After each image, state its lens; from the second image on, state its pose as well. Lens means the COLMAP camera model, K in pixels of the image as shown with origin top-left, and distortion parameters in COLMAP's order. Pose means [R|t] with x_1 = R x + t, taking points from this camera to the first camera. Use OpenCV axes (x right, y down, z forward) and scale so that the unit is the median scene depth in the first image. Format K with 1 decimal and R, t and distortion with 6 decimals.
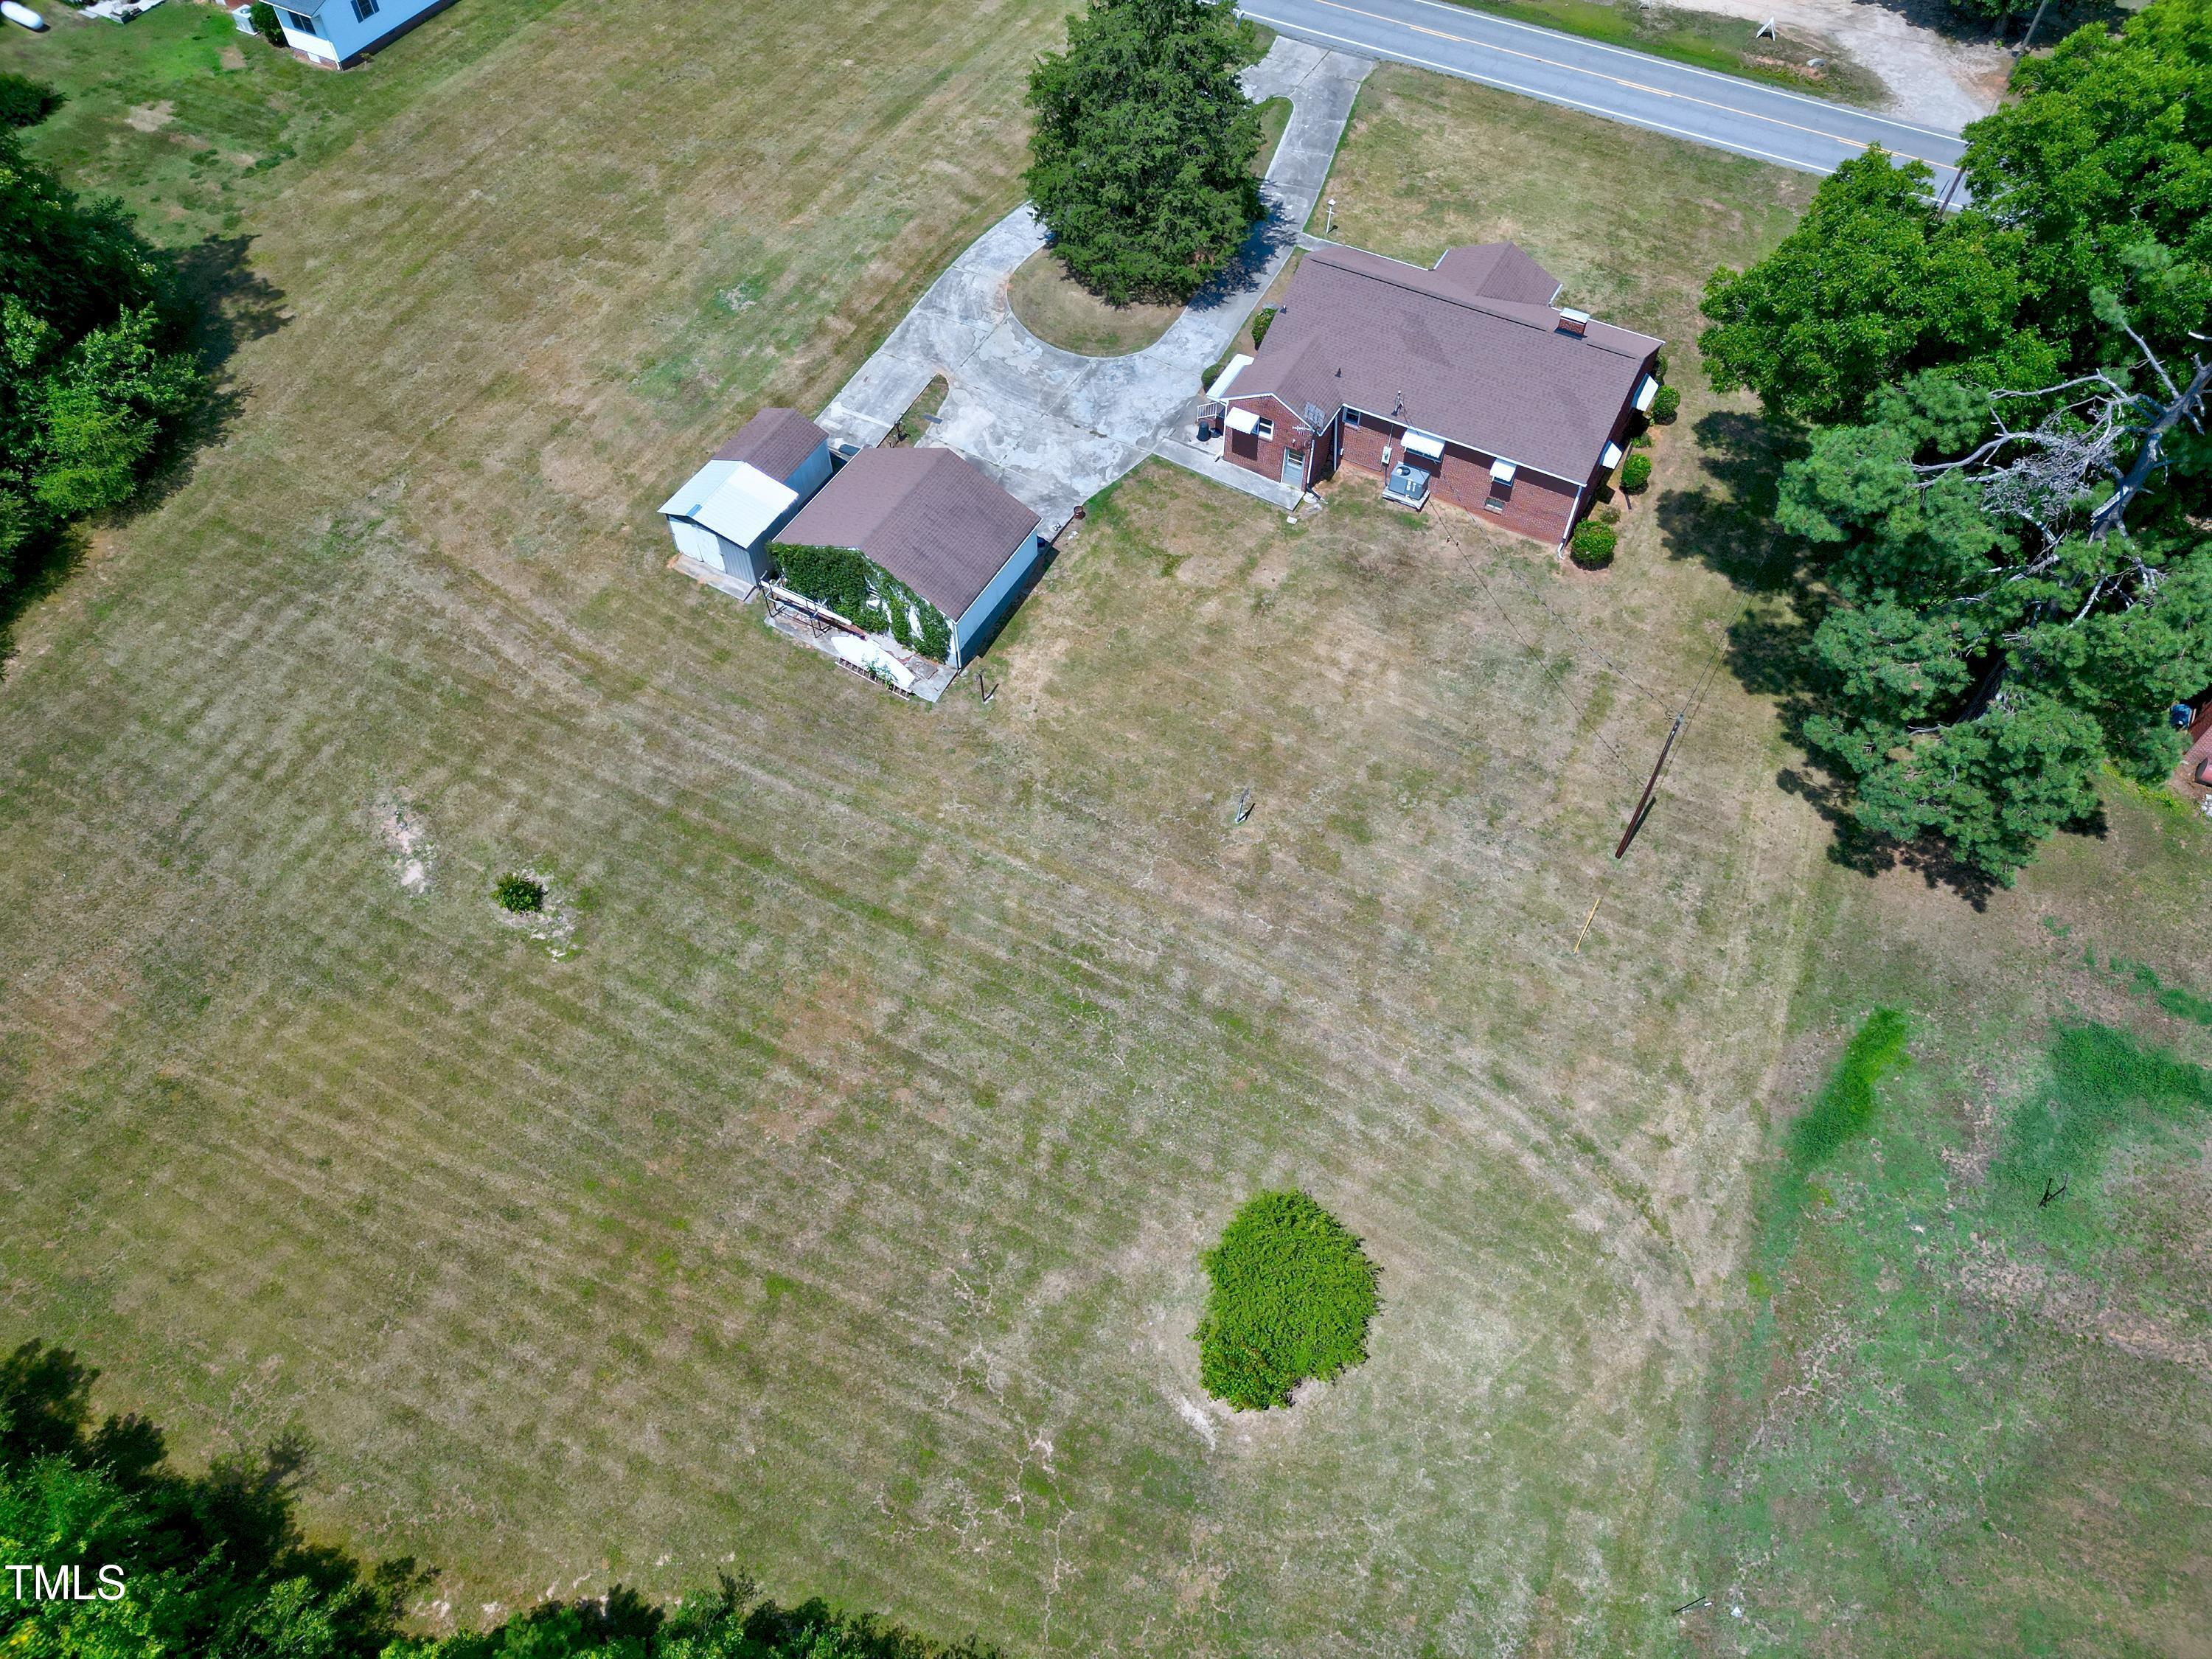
lens RADIAL K [[1547.9, 0, 1104.5], [0, 1547.9, 834.9], [0, 0, 1]] dist [0.063198, -0.057853]
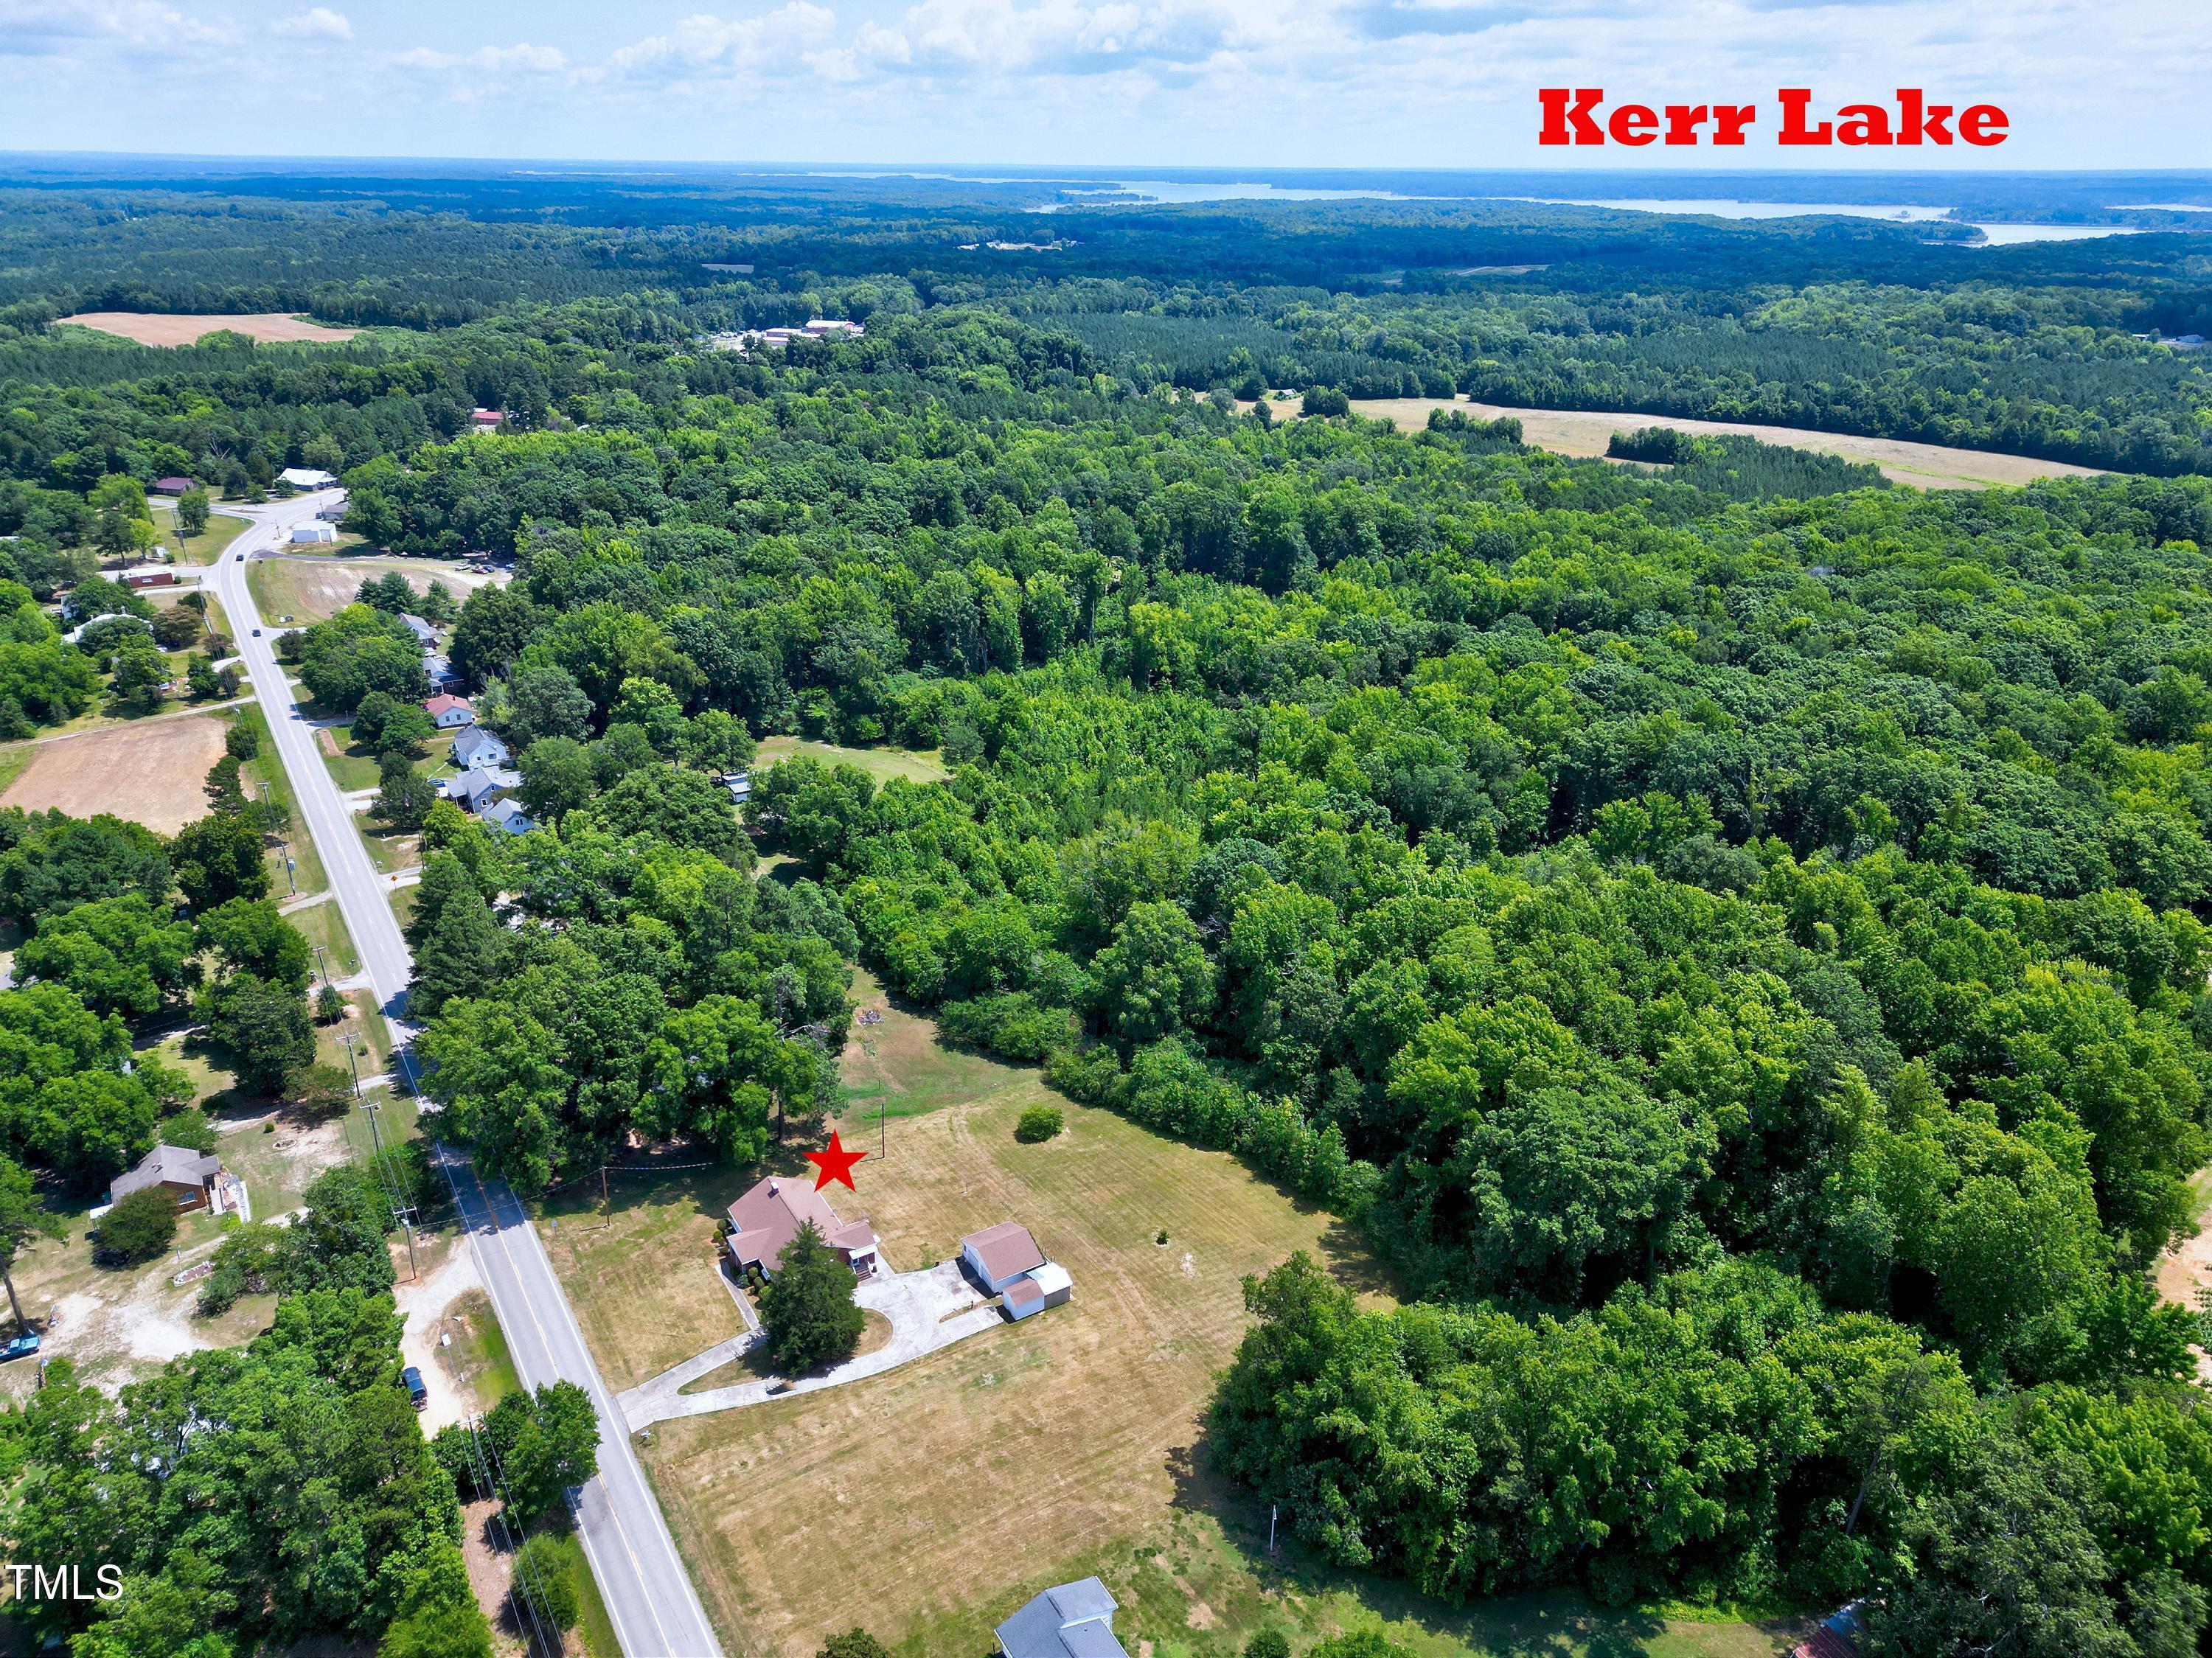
lens RADIAL K [[1547.8, 0, 1112.8], [0, 1547.8, 824.0], [0, 0, 1]] dist [0.063198, -0.057853]
pose [[-0.871486, -0.198078, 0.448640, -1.459540], [0.391557, 0.269787, 0.879715, -2.898628], [-0.295289, 0.942327, -0.157556, 0.645287]]
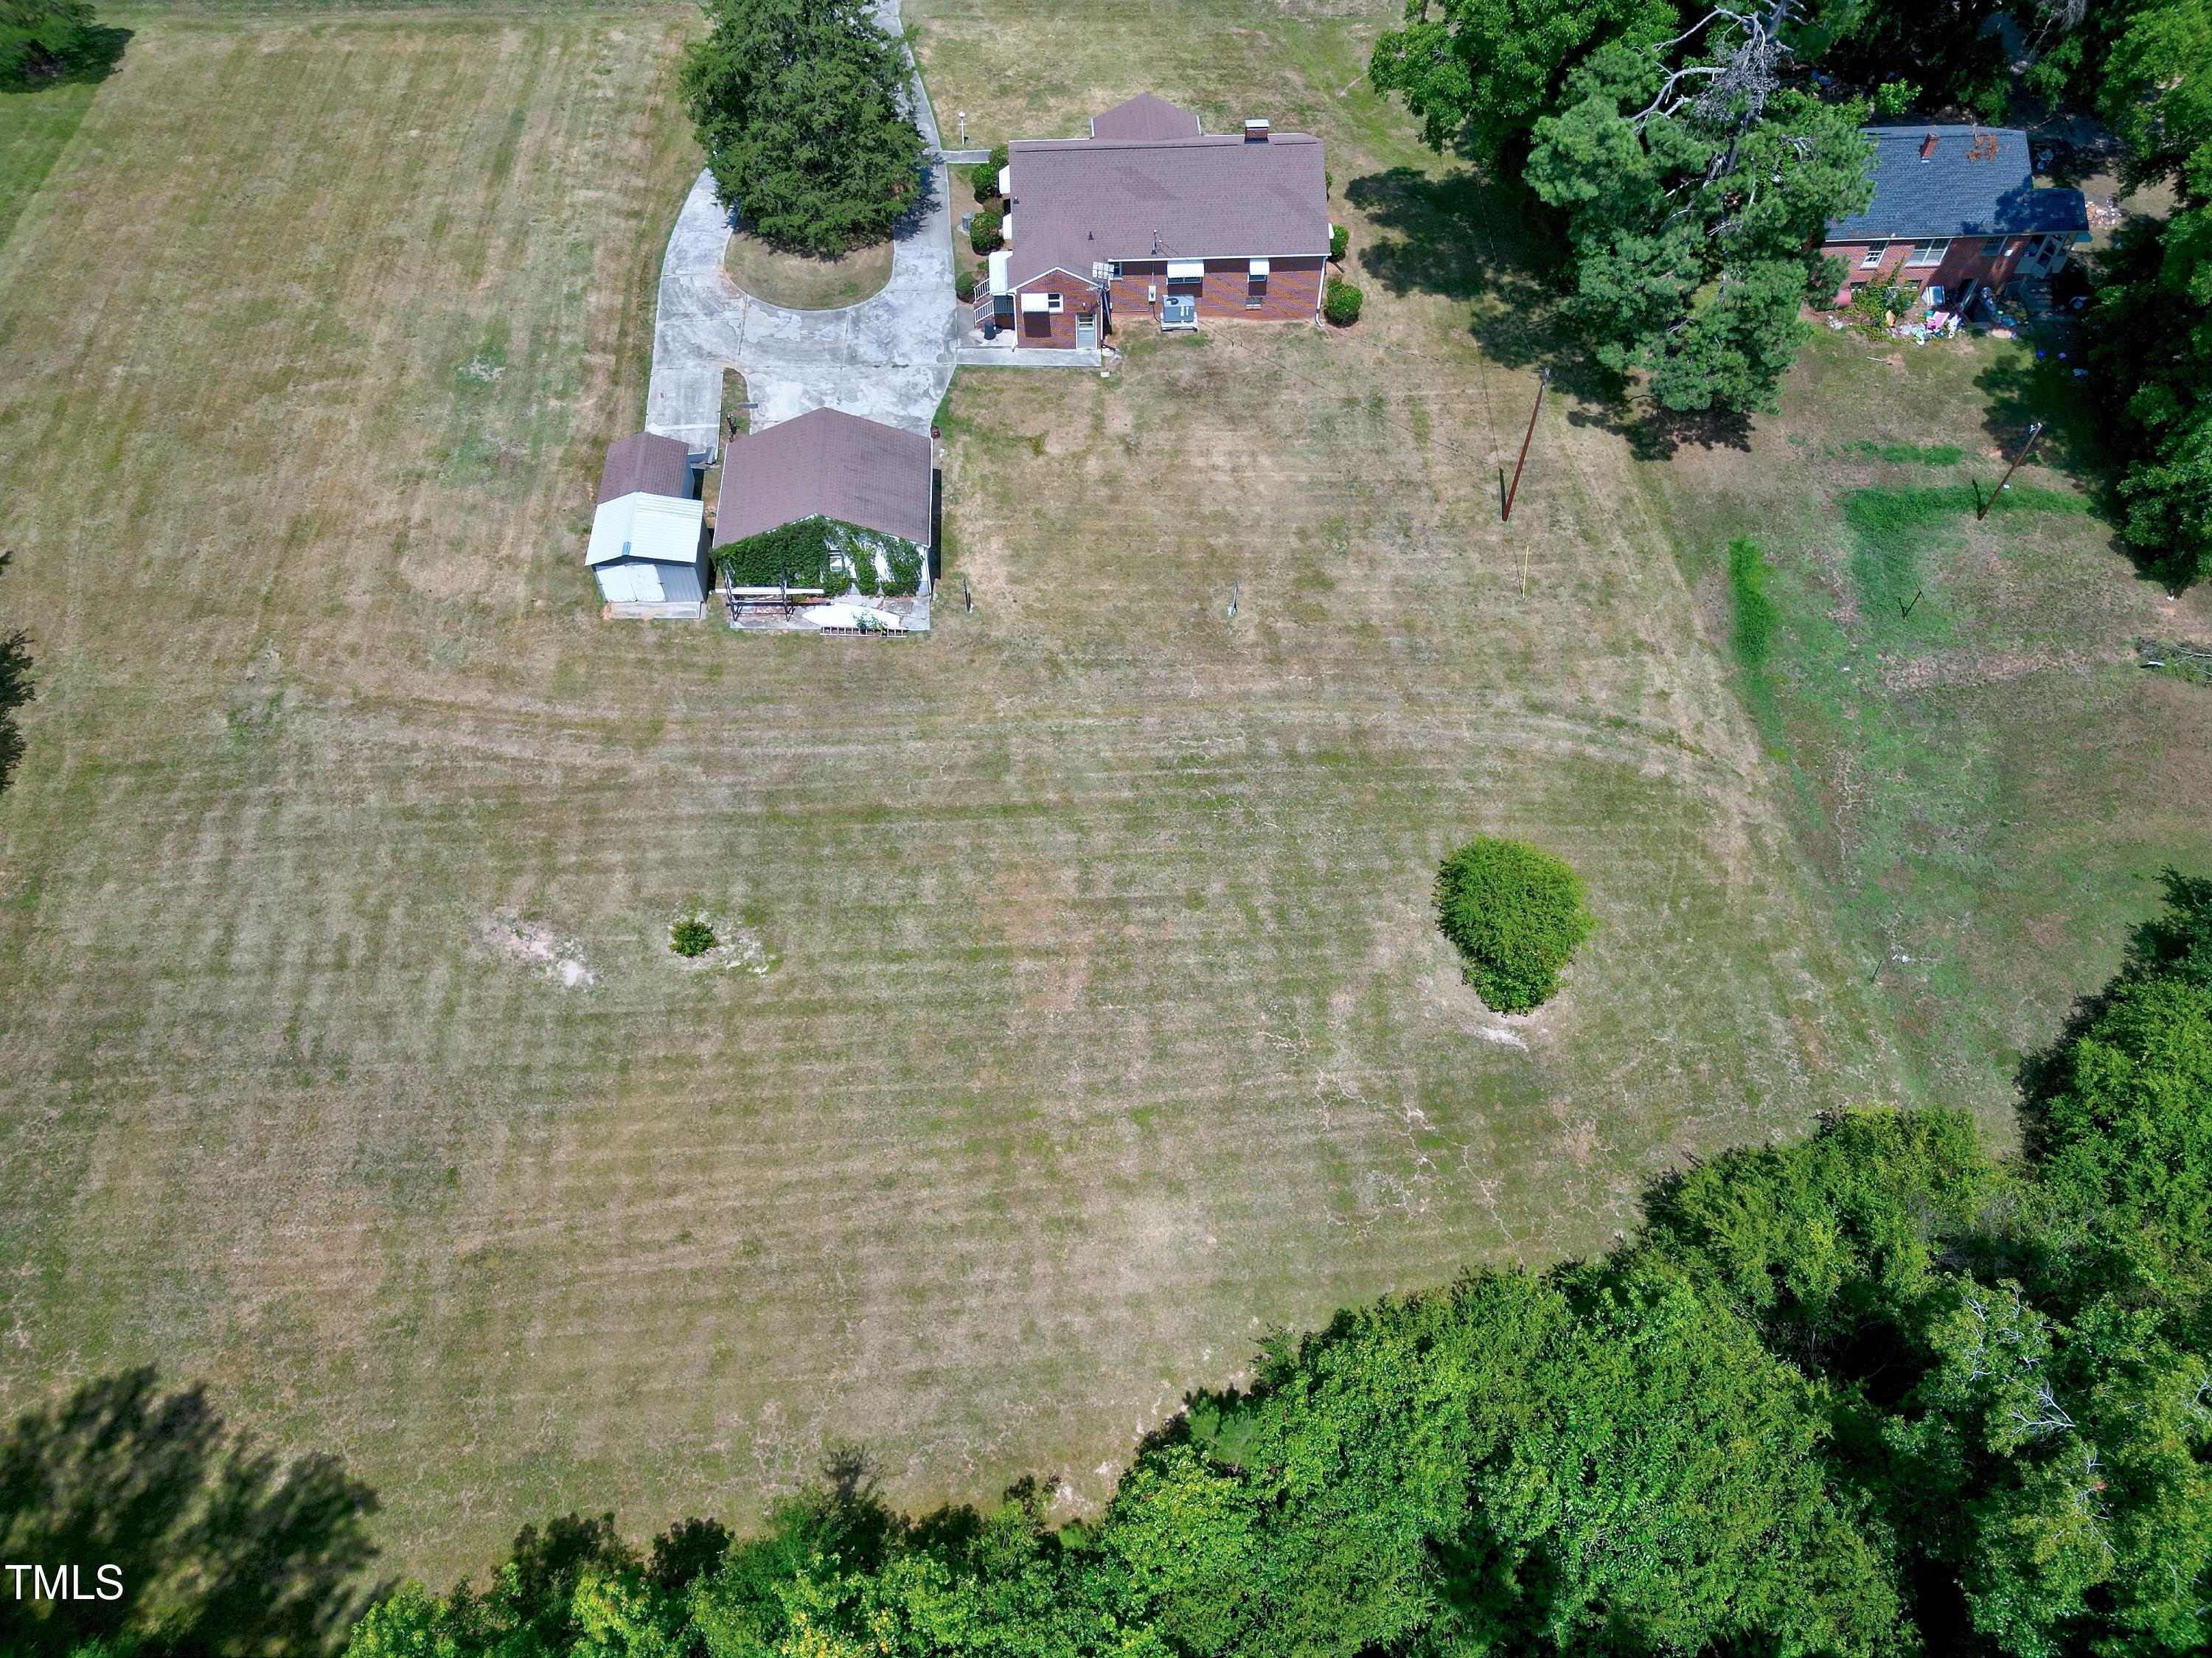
lens RADIAL K [[1547.8, 0, 1105.2], [0, 1547.8, 837.6], [0, 0, 1]] dist [0.063198, -0.057853]
pose [[0.850987, -0.422479, 0.311983, -0.392294], [0.423238, 0.903395, 0.068900, 0.020873], [-0.310952, 0.073410, 0.947586, -0.031619]]
